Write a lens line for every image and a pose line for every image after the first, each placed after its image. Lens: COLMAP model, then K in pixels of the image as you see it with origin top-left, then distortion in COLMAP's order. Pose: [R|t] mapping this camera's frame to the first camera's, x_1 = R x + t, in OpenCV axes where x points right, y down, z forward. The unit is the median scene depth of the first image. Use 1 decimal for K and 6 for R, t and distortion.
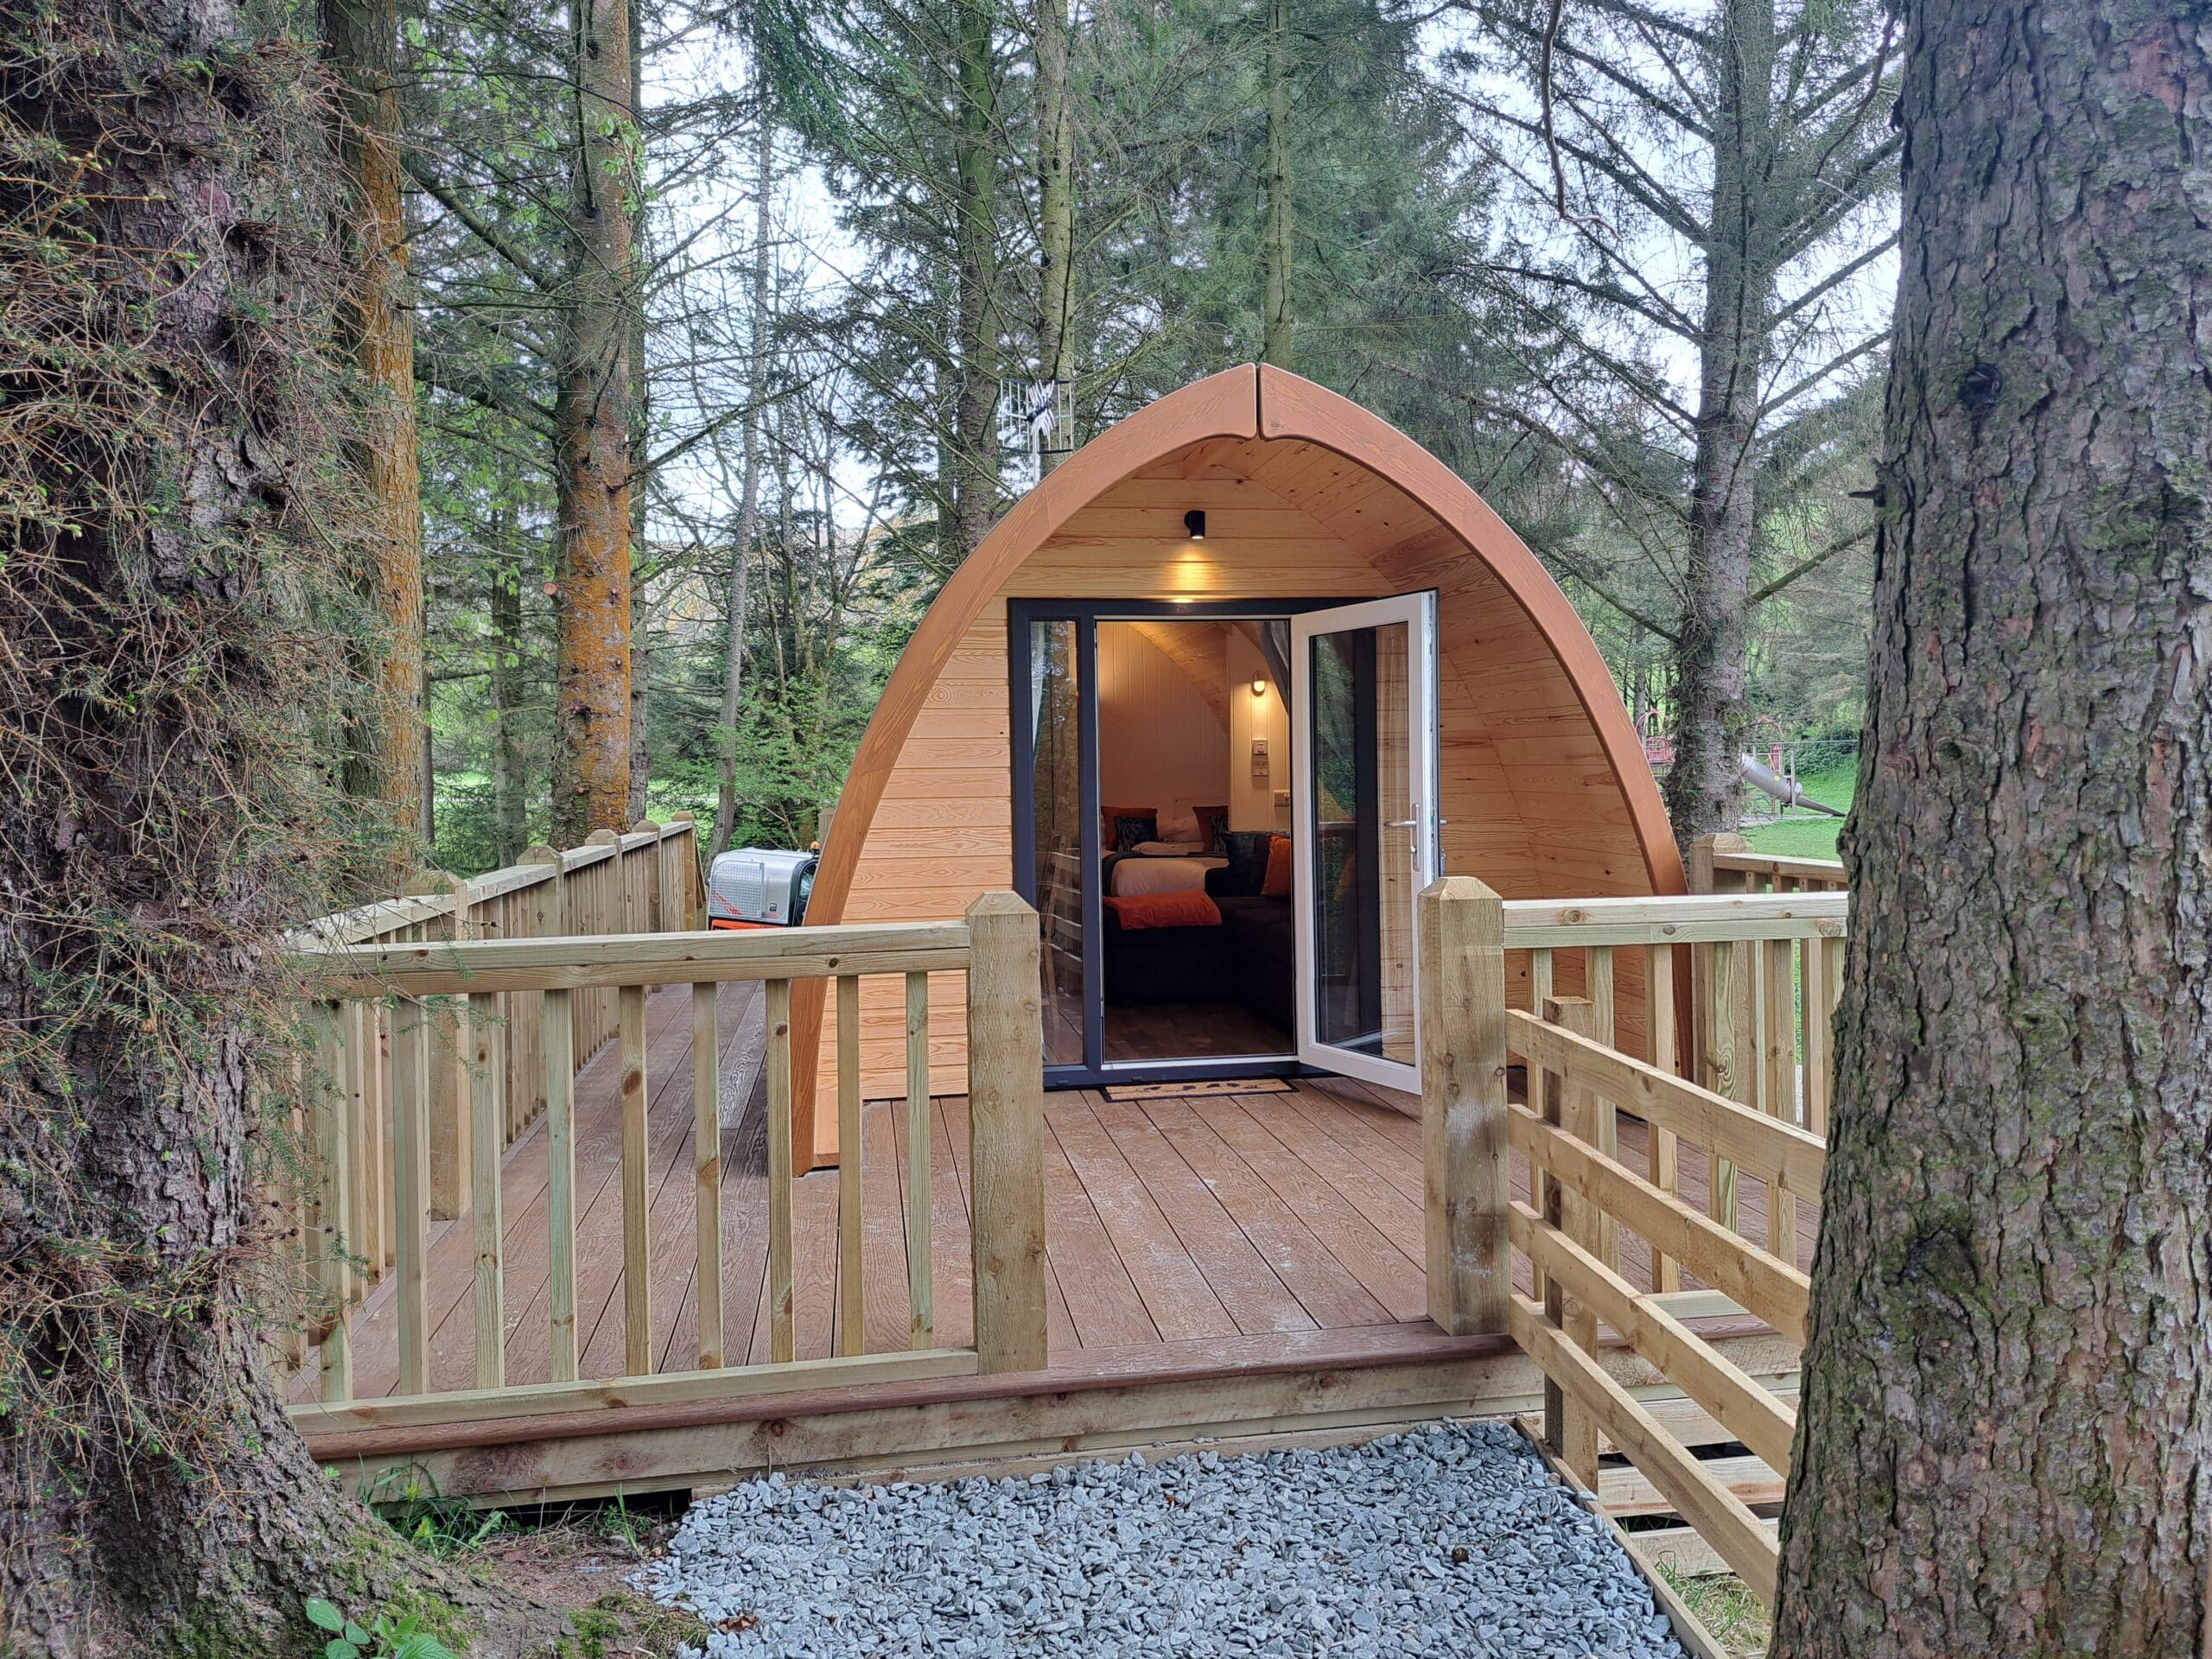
lens RADIAL K [[1596.8, 0, 1111.4], [0, 1596.8, 822.2], [0, 0, 1]] dist [0.018181, -0.002827]
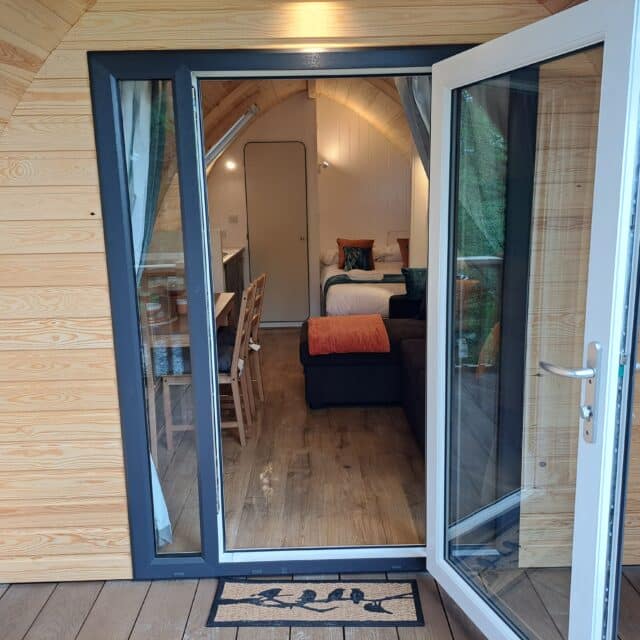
lens RADIAL K [[610.1, 0, 316.7], [0, 610.1, 320.5], [0, 0, 1]] dist [0.123140, 0.000000]
pose [[0.986447, 0.012267, -0.163622, 0.107196], [0.016896, 0.984306, 0.175659, -0.053243], [0.163209, -0.176043, 0.970758, 0.633503]]
